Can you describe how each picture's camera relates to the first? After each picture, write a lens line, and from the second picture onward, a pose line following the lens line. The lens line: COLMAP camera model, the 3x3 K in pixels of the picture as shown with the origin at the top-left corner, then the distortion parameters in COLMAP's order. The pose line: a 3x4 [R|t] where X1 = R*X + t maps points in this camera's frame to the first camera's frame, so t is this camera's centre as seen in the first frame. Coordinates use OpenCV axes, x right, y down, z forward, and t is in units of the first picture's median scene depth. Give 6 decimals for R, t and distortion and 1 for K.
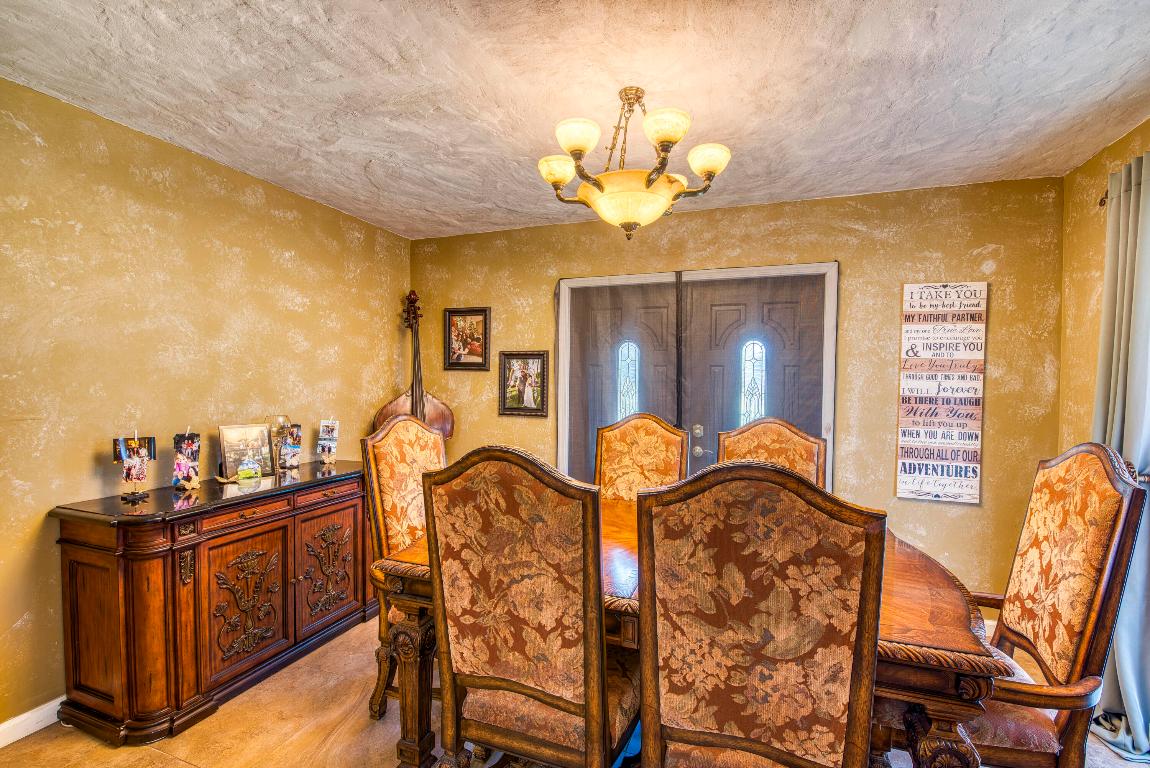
lens RADIAL K [[494.4, 0, 588.2], [0, 494.4, 389.5], [0, 0, 1]] dist [-0.006066, -0.008016]
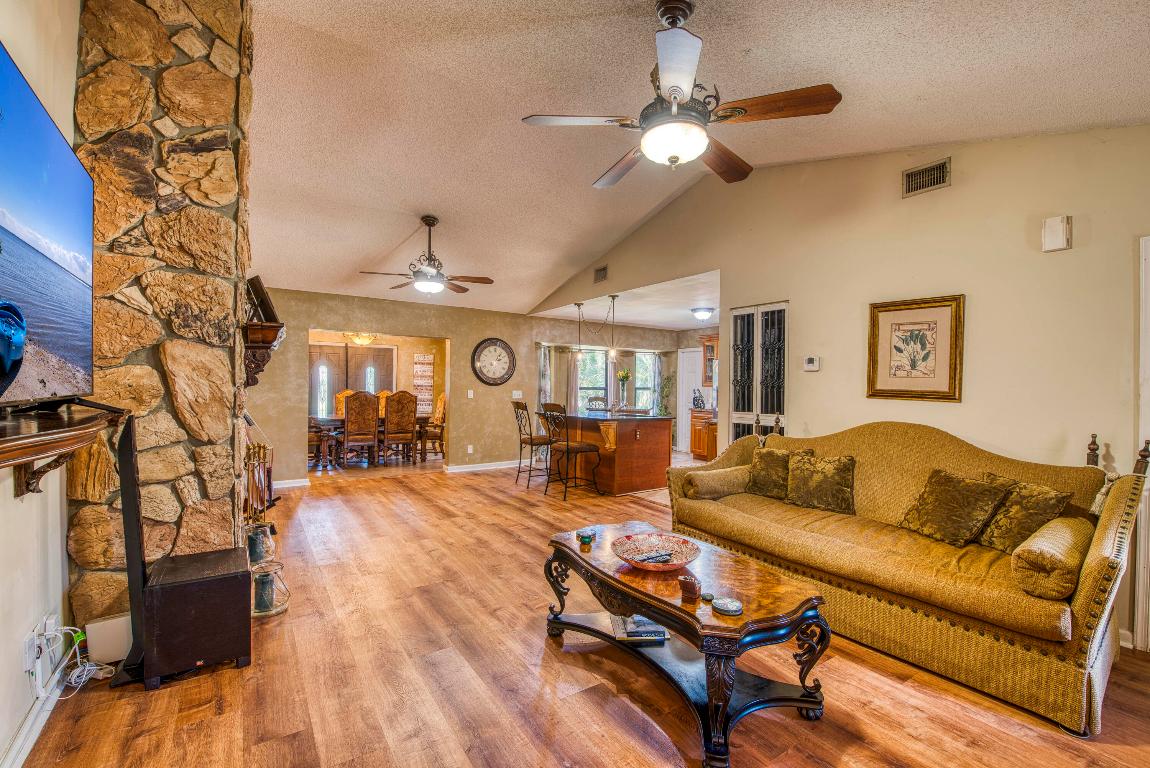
lens RADIAL K [[494.4, 0, 588.8], [0, 494.4, 387.7], [0, 0, 1]] dist [-0.006066, -0.008016]
pose [[0.588761, -0.006923, 0.808277, -1.441356], [0.008908, 0.999958, 0.002076, 0.036974], [-0.808258, 0.005978, 0.588798, -2.034490]]
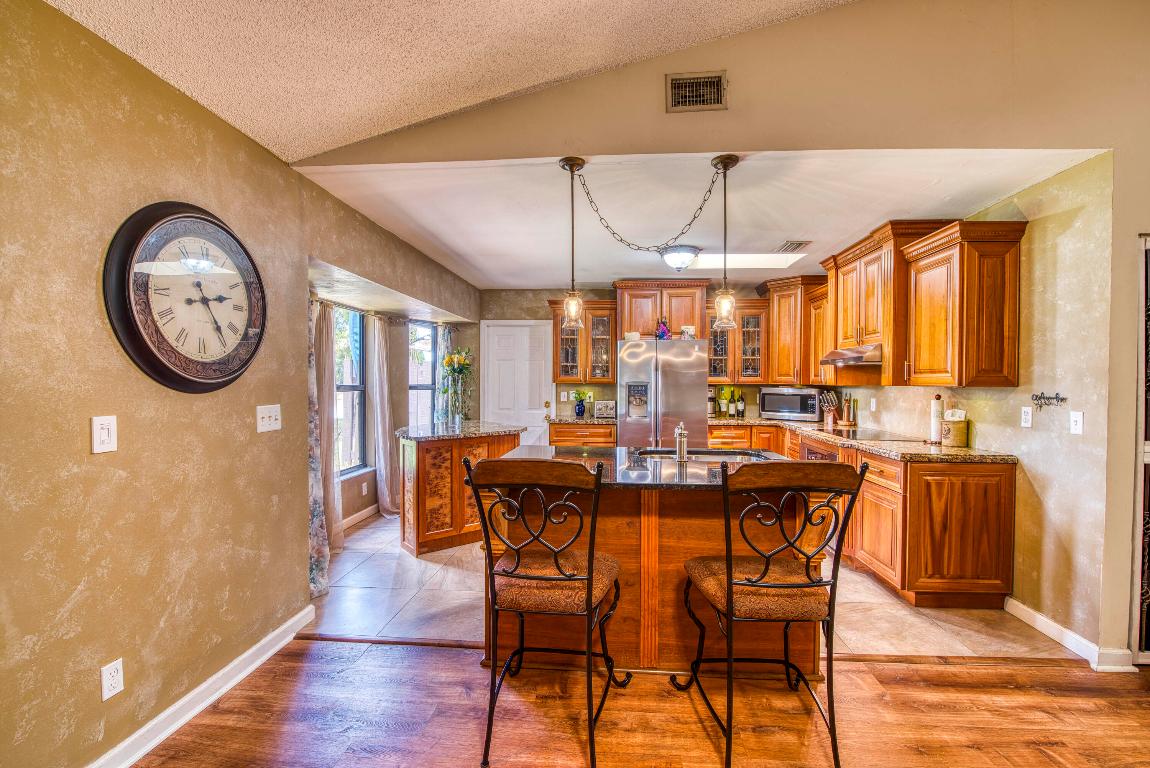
lens RADIAL K [[494.4, 0, 587.9], [0, 494.4, 387.7], [0, 0, 1]] dist [-0.006066, -0.008016]
pose [[-0.258890, -0.026324, 0.965548, -0.412809], [0.007268, 0.999547, 0.029200, 0.006025], [-0.965879, 0.014577, -0.258581, -0.426095]]
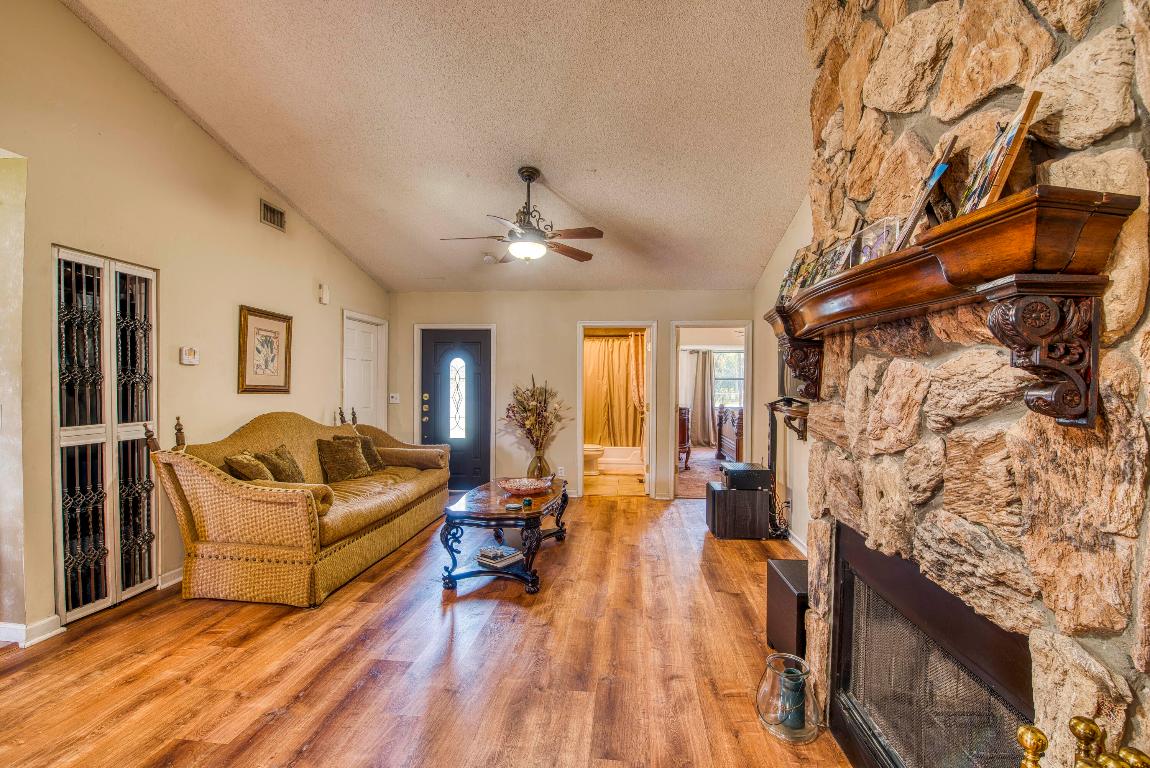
lens RADIAL K [[494.4, 0, 587.9], [0, 494.4, 388.9], [0, 0, 1]] dist [-0.006066, -0.008016]
pose [[-0.969554, -0.016591, -0.244314, -0.611096], [-0.023011, 0.999460, 0.023447, 0.007869], [0.243793, 0.028355, -0.969413, -0.399100]]
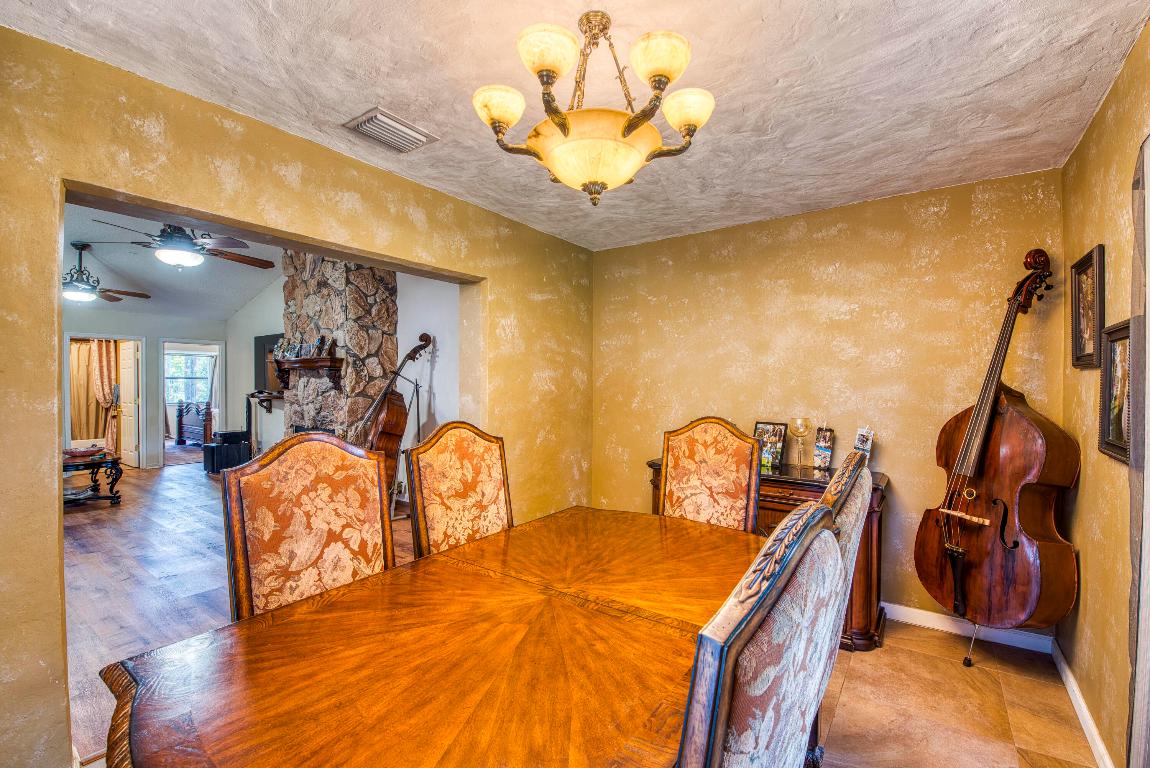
lens RADIAL K [[494.4, 0, 587.2], [0, 494.4, 388.6], [0, 0, 1]] dist [-0.006066, -0.008016]
pose [[-0.272514, -0.004133, -0.962143, 0.537436], [-0.023064, 0.999731, 0.002238, -0.005054], [0.961875, 0.022801, -0.272536, 0.765048]]
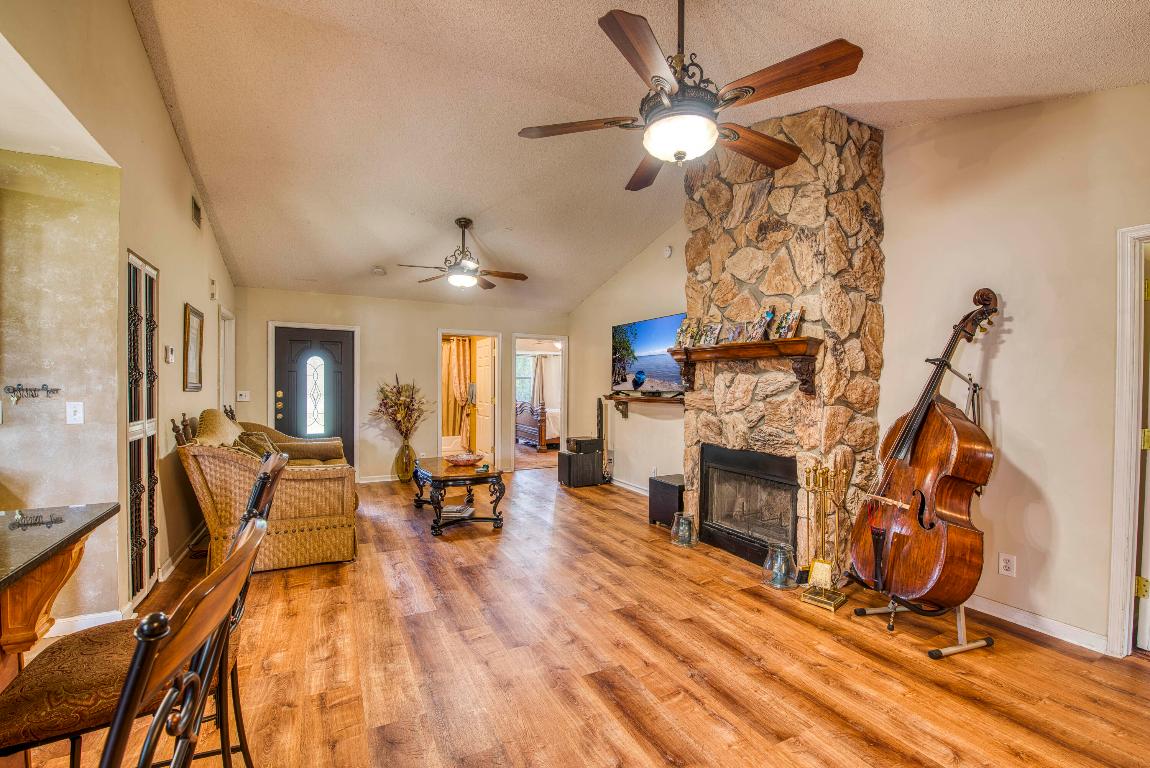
lens RADIAL K [[494.4, 0, 587.8], [0, 494.4, 389.0], [0, 0, 1]] dist [-0.006066, -0.008016]
pose [[-0.681529, -0.010390, -0.731718, 0.183271], [-0.029921, 0.999459, 0.013677, 0.016063], [0.731179, 0.031215, -0.681471, -0.213814]]
